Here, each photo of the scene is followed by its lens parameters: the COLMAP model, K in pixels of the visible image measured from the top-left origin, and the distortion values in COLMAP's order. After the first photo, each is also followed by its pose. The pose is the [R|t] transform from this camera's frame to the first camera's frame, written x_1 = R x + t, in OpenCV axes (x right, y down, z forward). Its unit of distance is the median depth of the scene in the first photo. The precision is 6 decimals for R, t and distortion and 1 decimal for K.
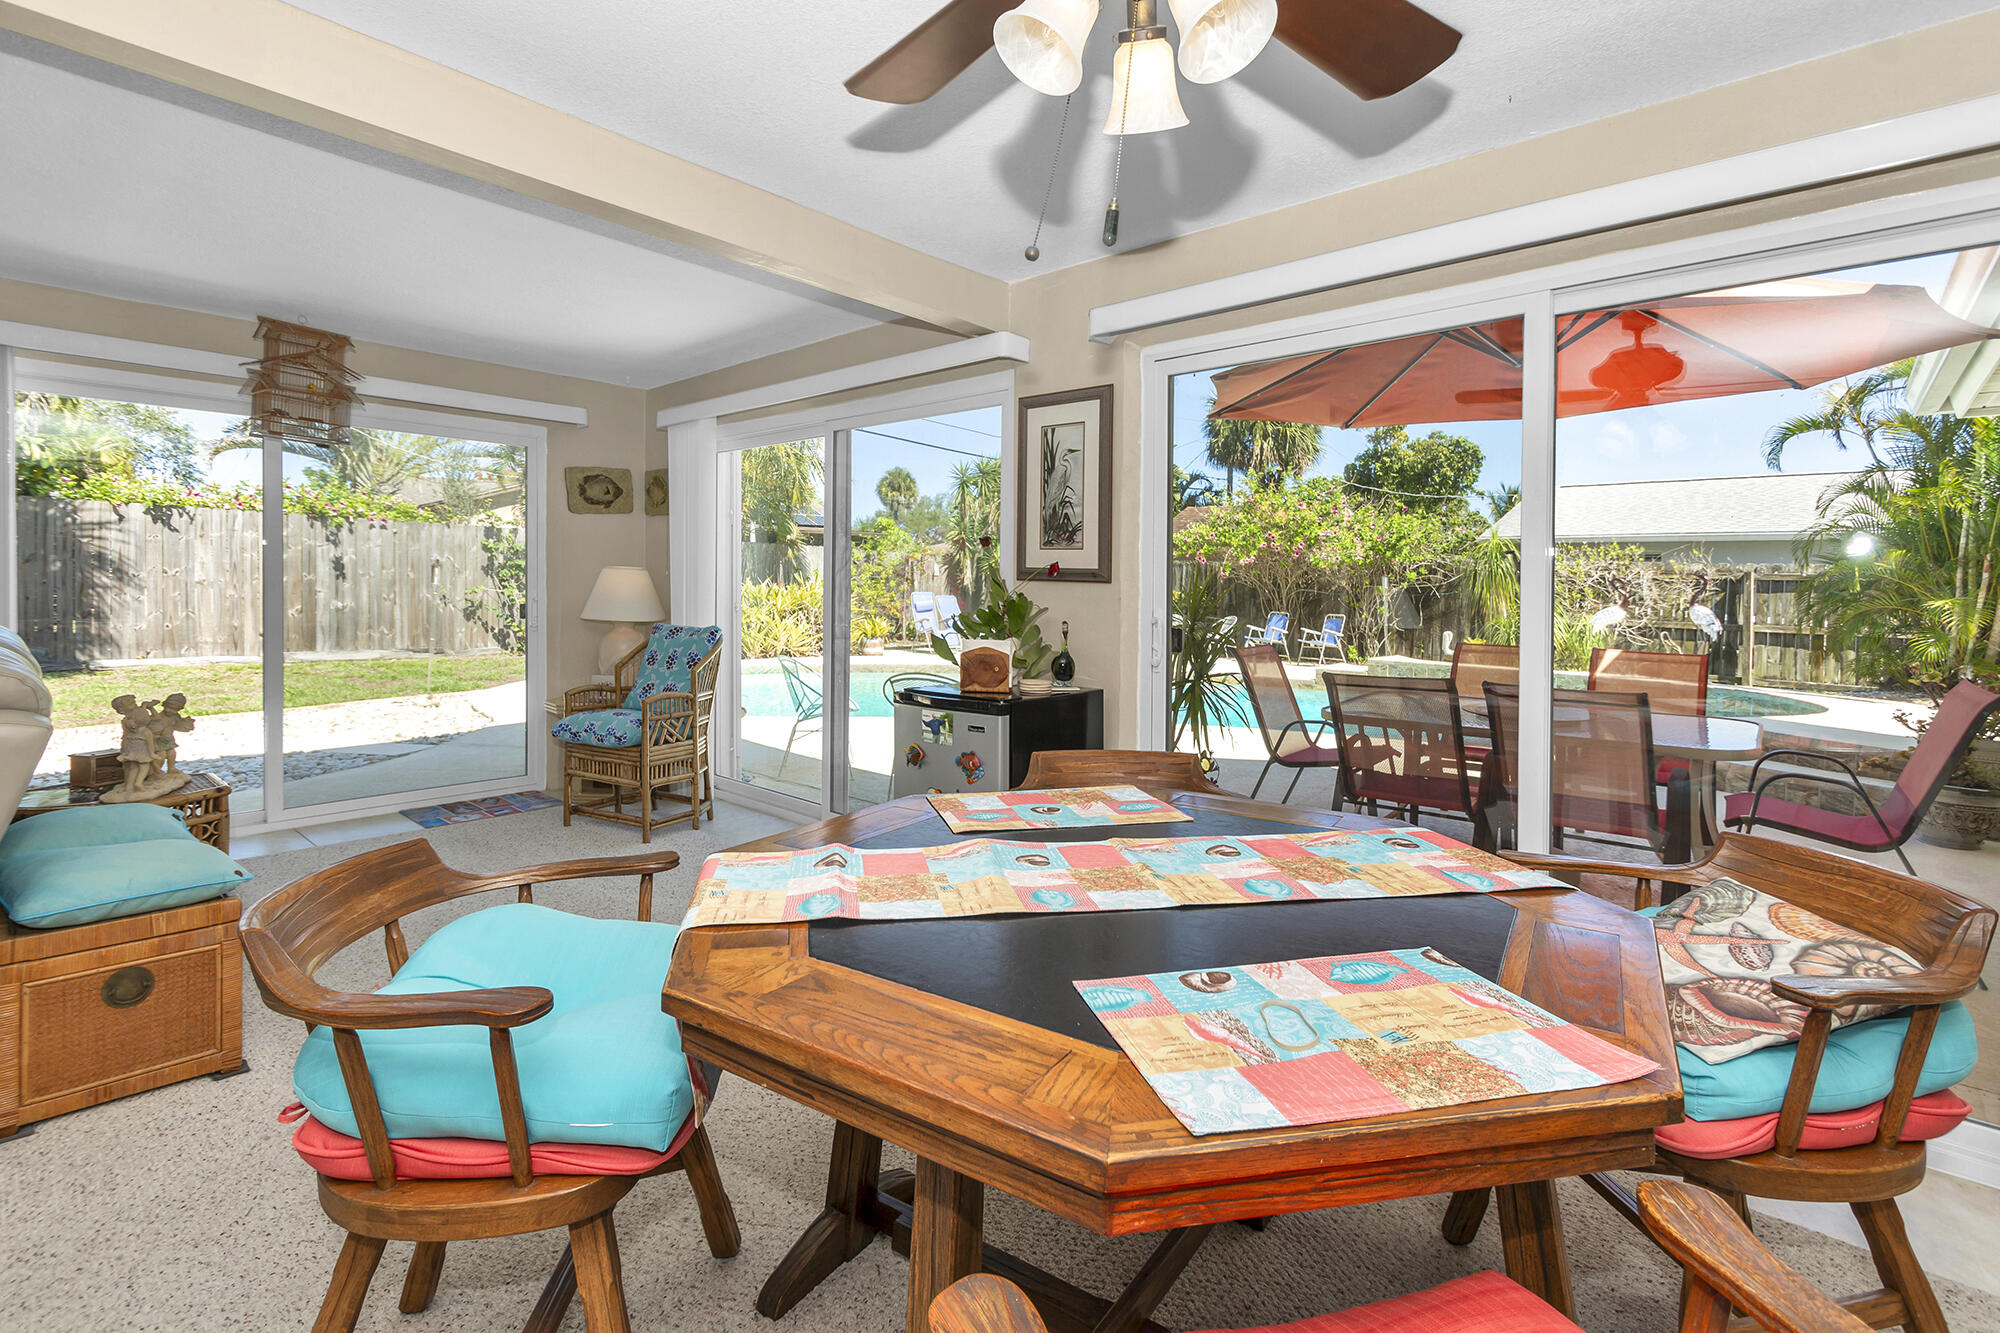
lens RADIAL K [[912.4, 0, 1010.0], [0, 912.4, 604.4], [0, 0, 1]] dist [0.005733, -0.000750]
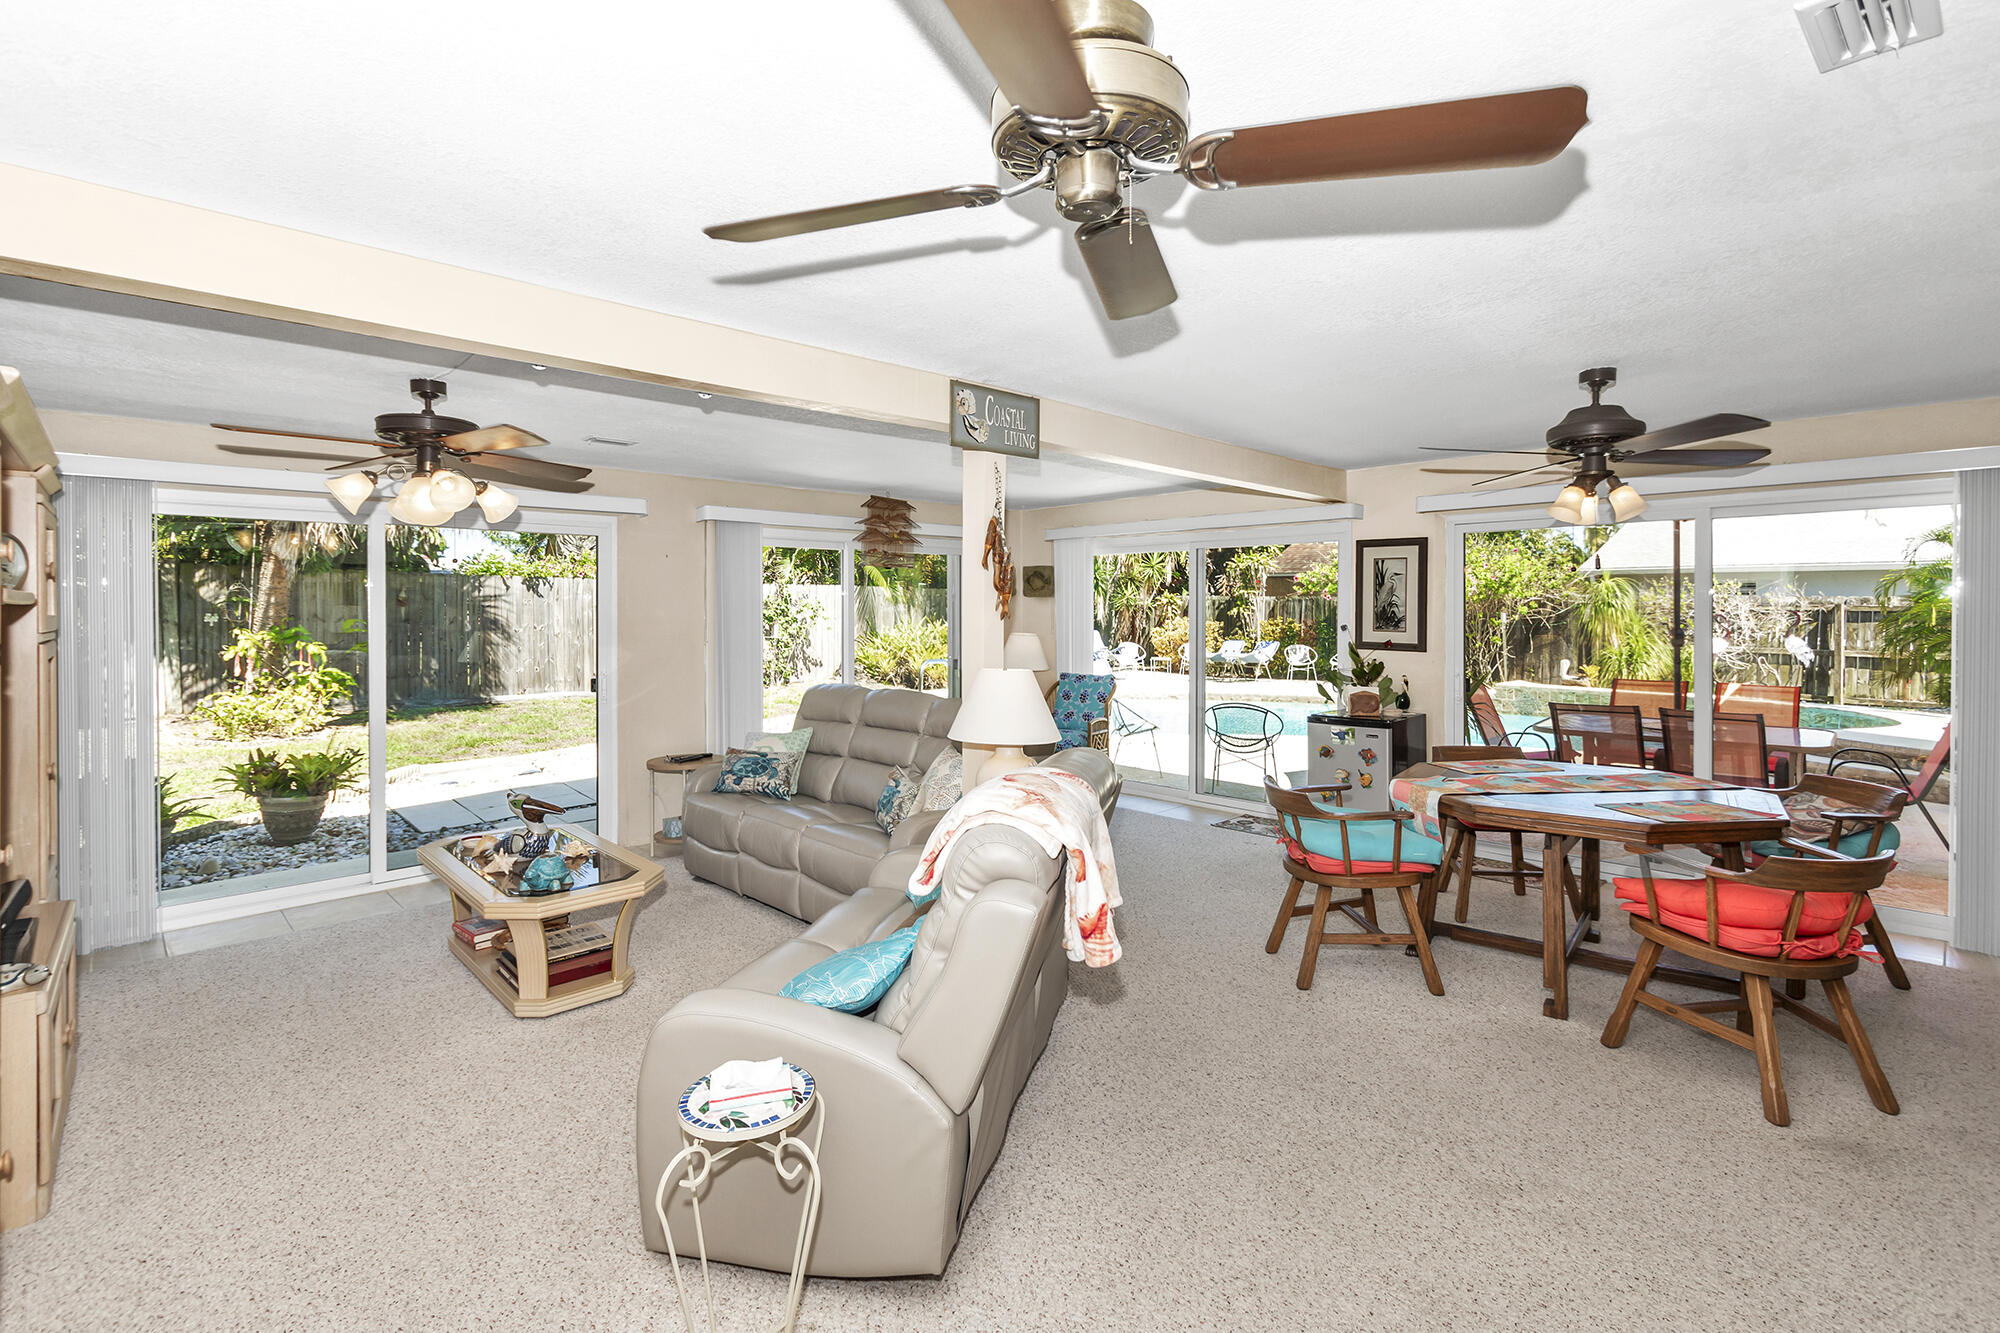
lens RADIAL K [[912.4, 0, 981.7], [0, 912.4, 626.5], [0, 0, 1]] dist [0.005733, -0.000750]
pose [[0.996679, -0.016439, -0.079750, -0.274626], [0.016483, 0.999864, -0.000114, -0.039902], [0.079741, -0.001201, 0.996815, -0.366285]]
